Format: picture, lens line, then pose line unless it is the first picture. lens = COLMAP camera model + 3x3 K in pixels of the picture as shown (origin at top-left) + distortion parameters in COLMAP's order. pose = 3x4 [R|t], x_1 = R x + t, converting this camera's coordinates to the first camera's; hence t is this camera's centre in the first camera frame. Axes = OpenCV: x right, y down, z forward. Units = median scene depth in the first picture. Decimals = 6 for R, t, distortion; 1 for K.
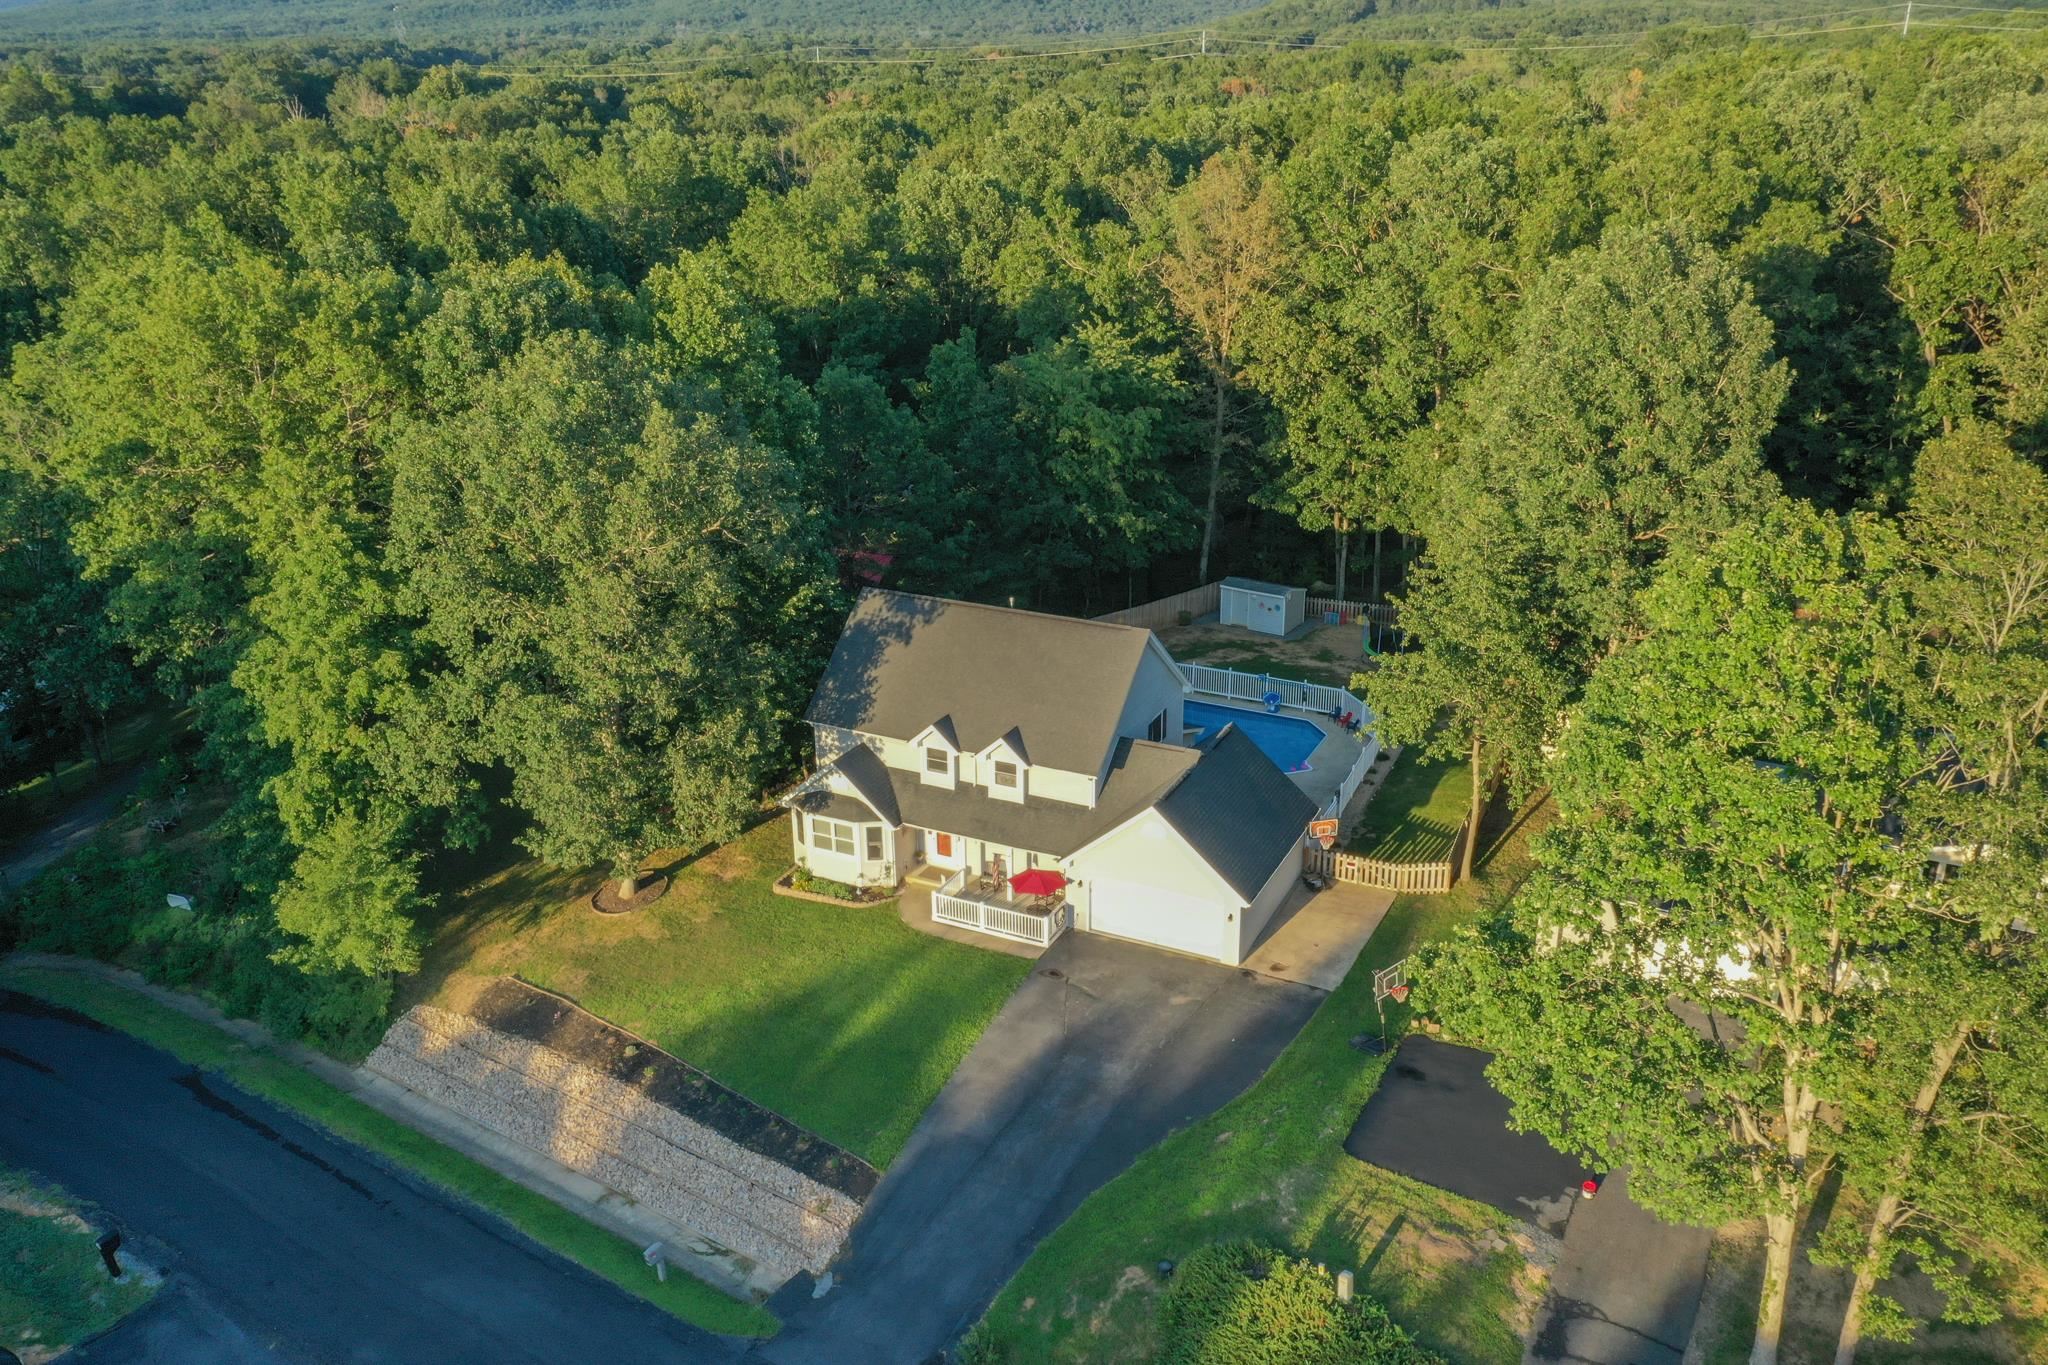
lens RADIAL K [[1601.6, 0, 1024.0], [0, 1601.6, 681.1], [0, 0, 1]] dist [-0.002077, 0.007969]
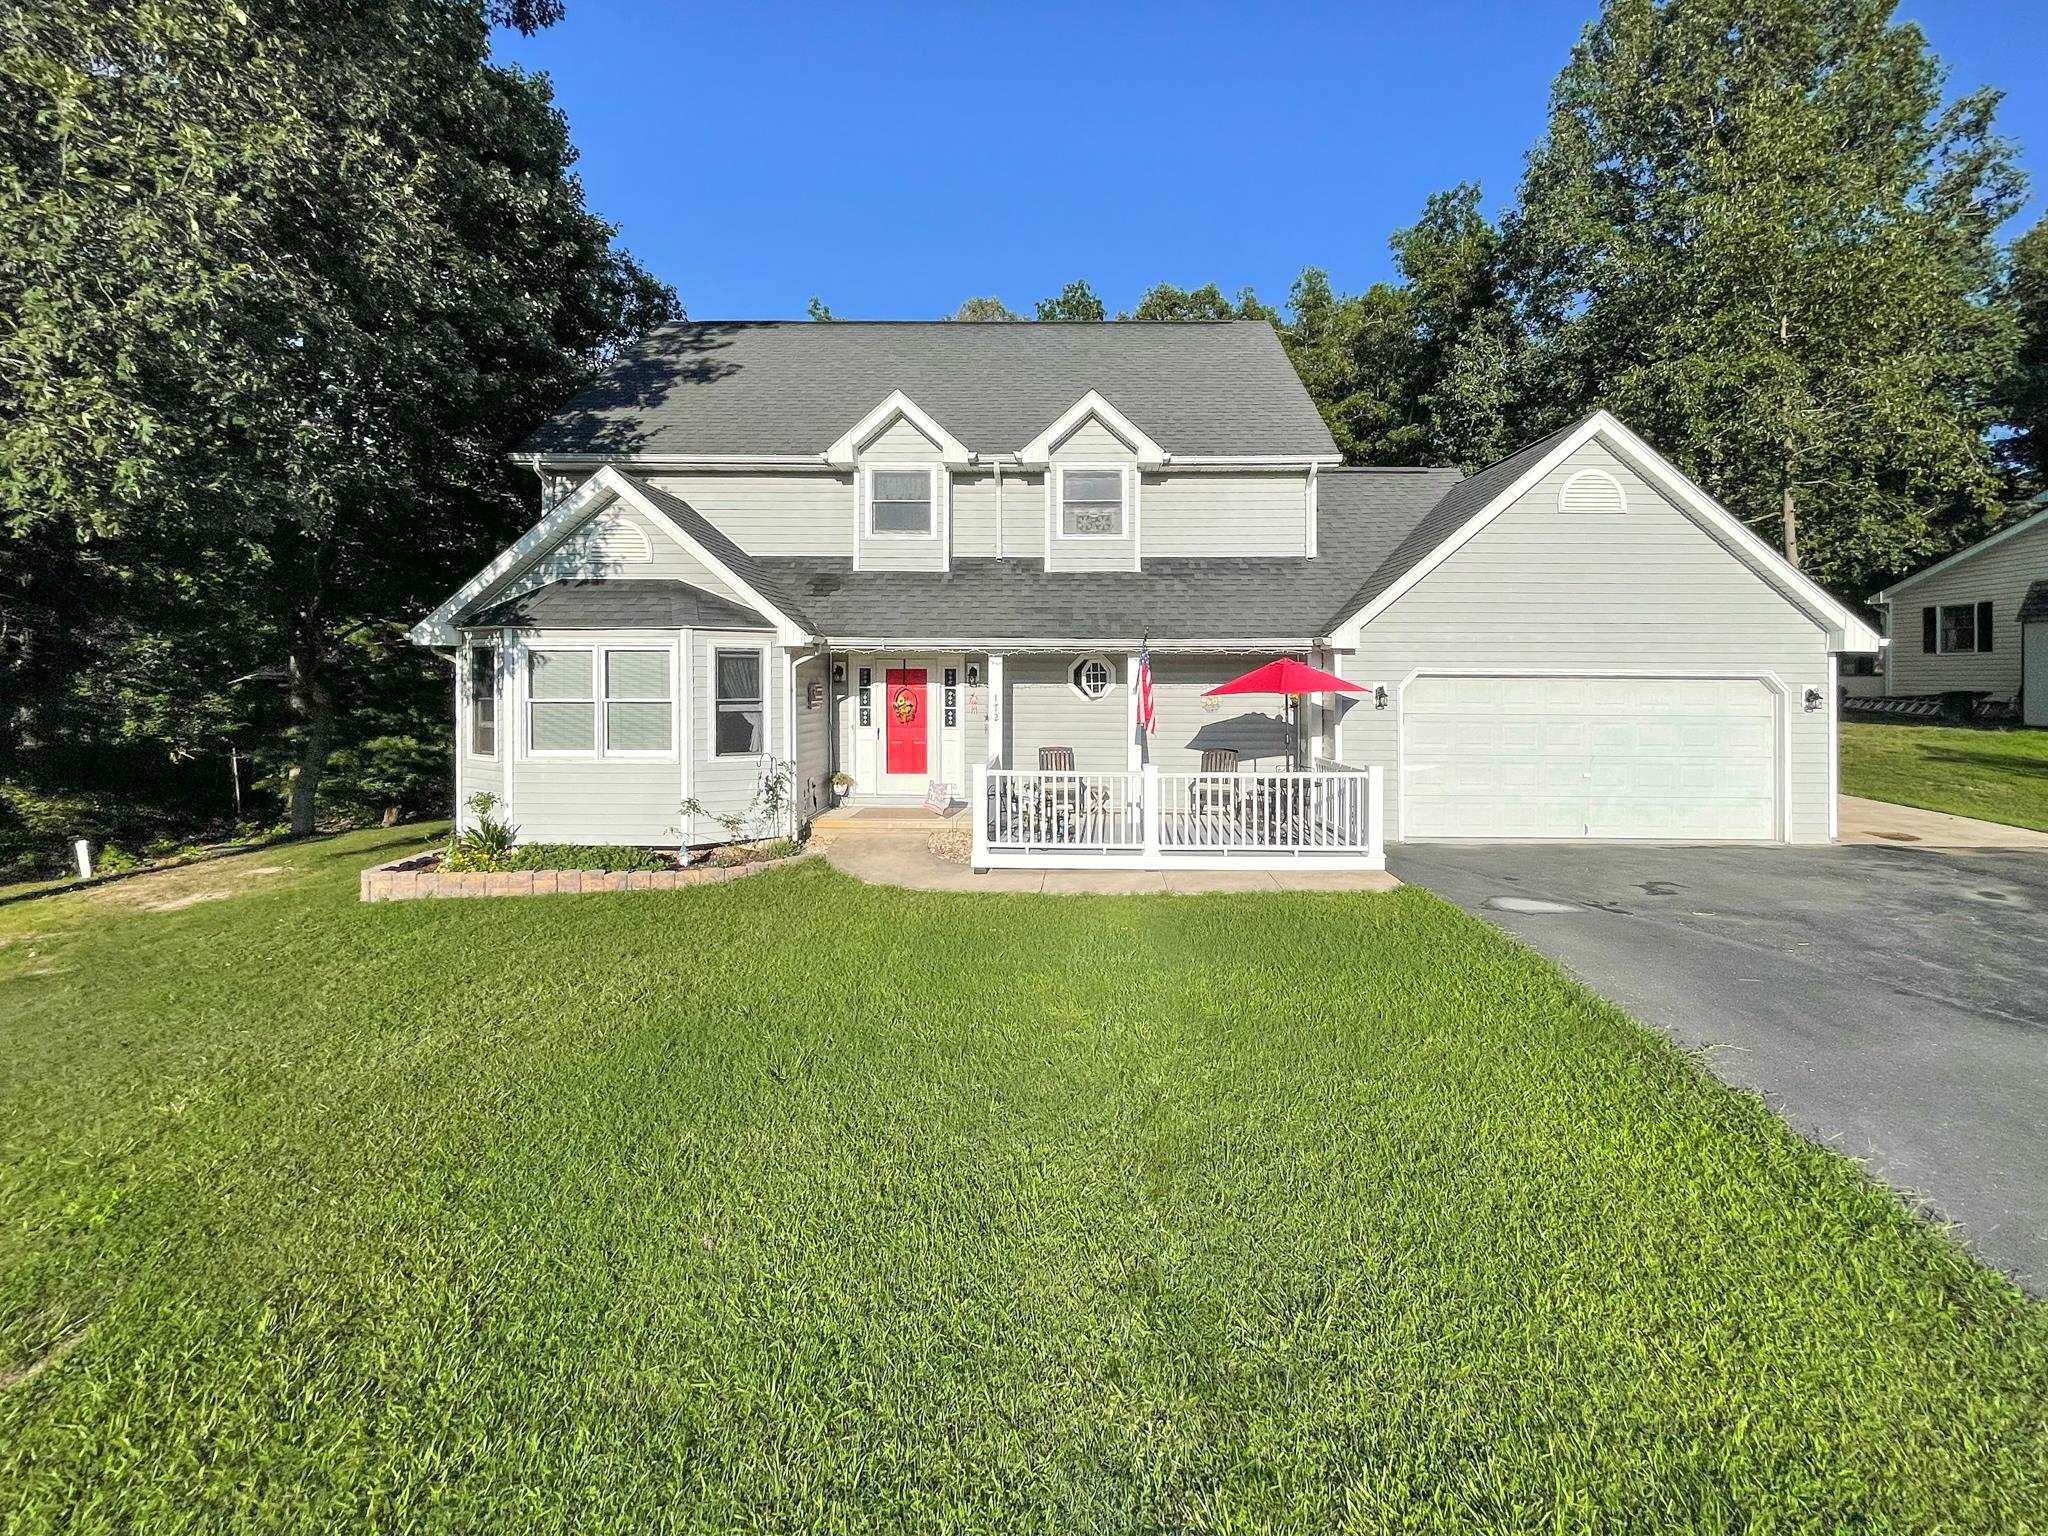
lens RADIAL K [[839.5, 0, 1022.6], [0, 839.5, 749.8], [0, 0, 1]] dist [-0.005206, -0.000115]
pose [[0.899889, -0.004209, 0.436099, -0.117724], [0.146930, 0.944421, -0.294075, 0.173922], [-0.410623, 0.328711, 0.850493, 0.832585]]
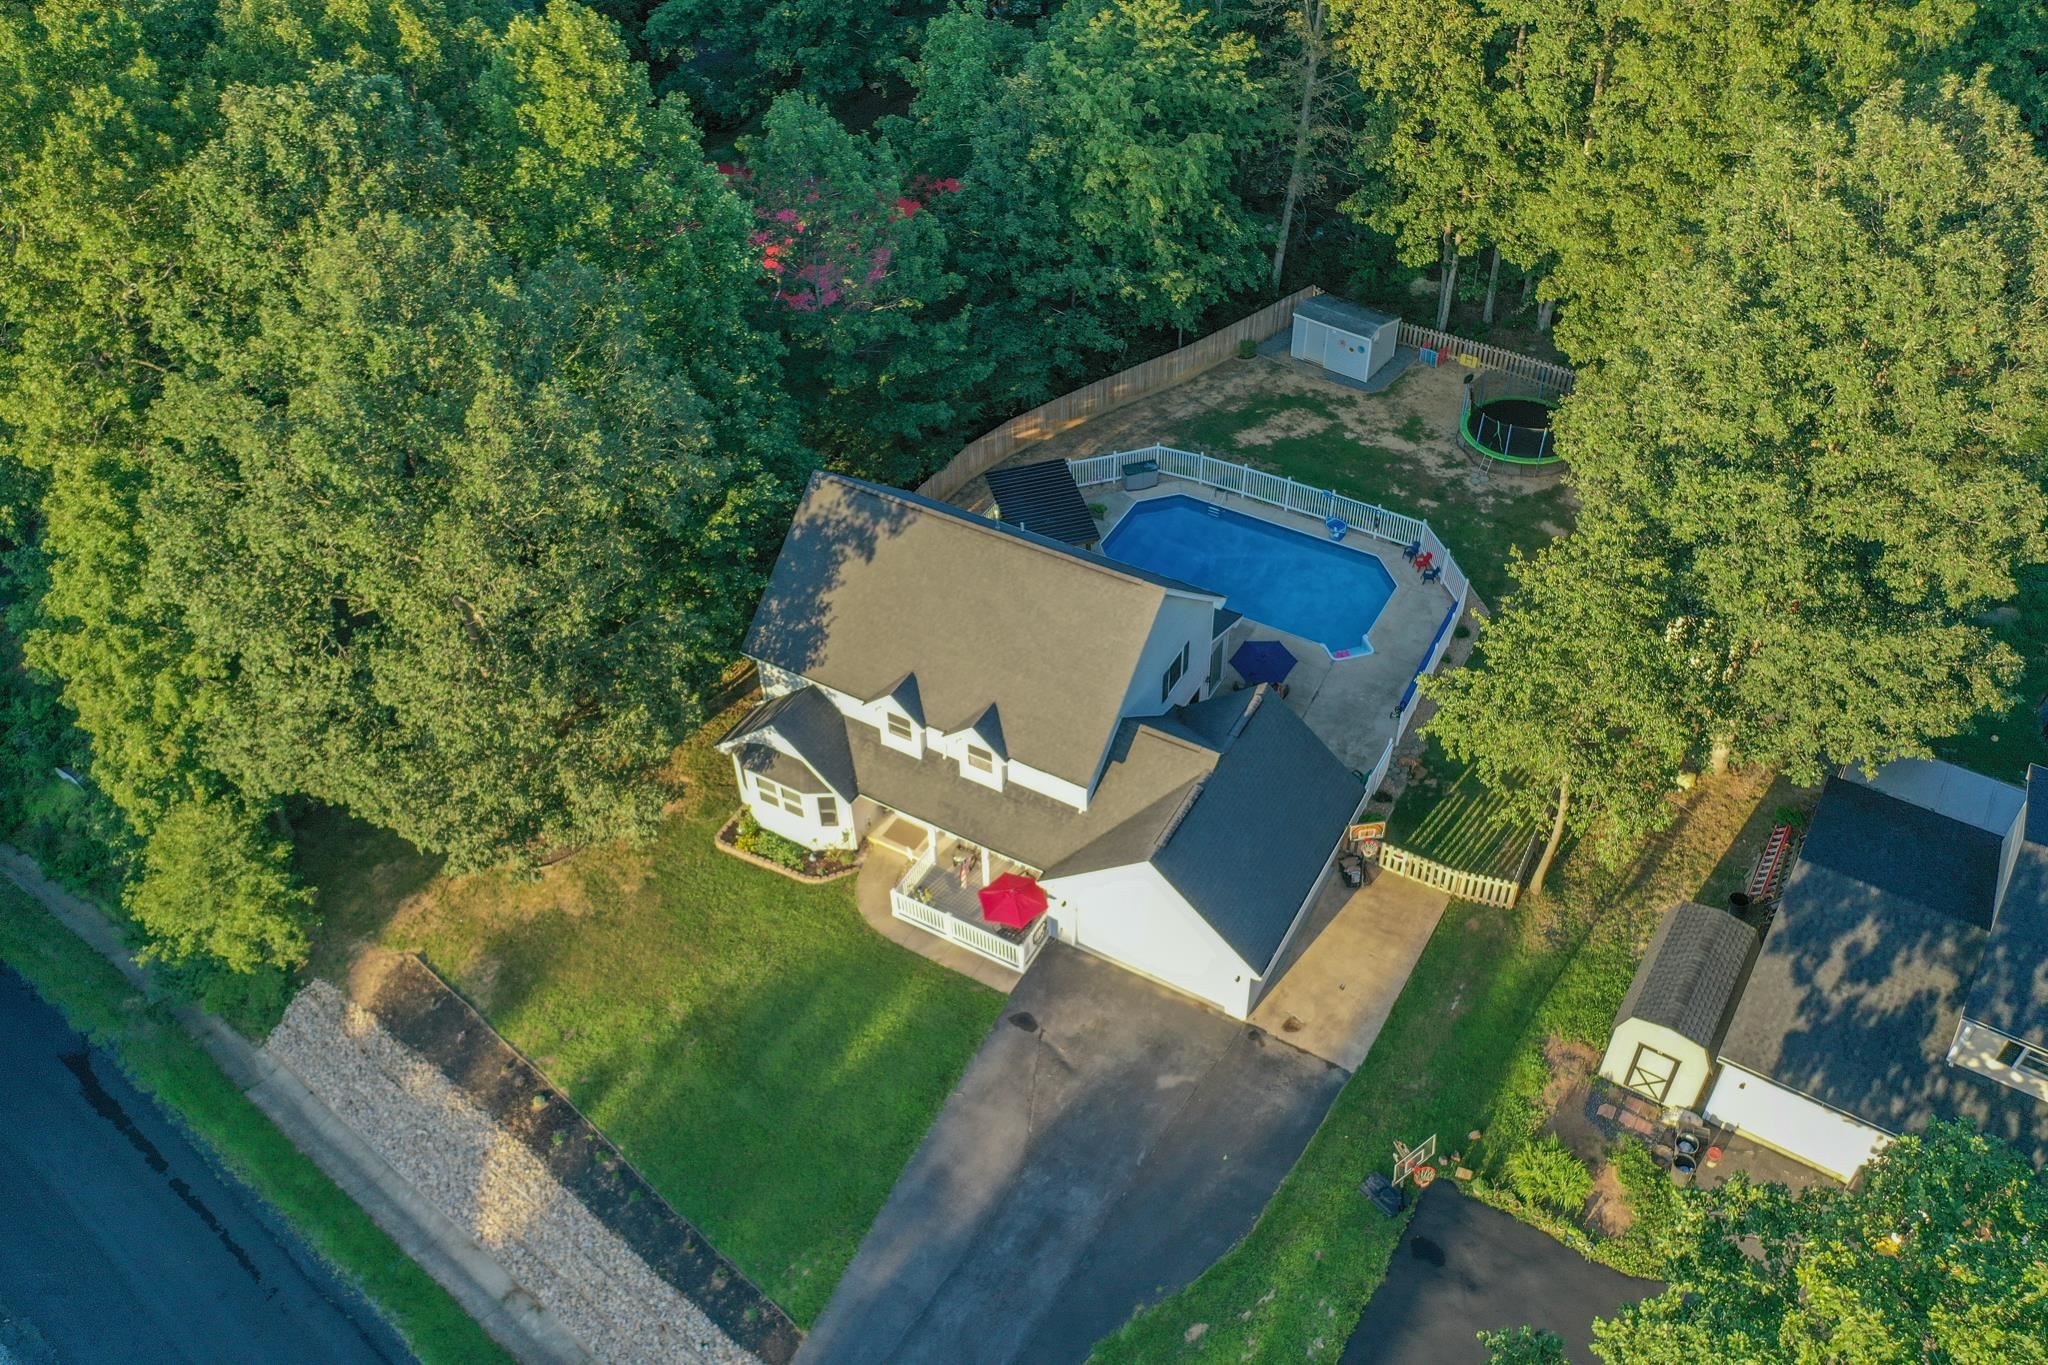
lens RADIAL K [[1601.6, 0, 1024.3], [0, 1601.6, 684.3], [0, 0, 1]] dist [-0.002077, 0.007969]
pose [[0.998170, 0.032593, -0.050937, 0.050407], [-0.011708, 0.930542, 0.365998, -0.271388], [0.059328, -0.364732, 0.929221, 0.252046]]
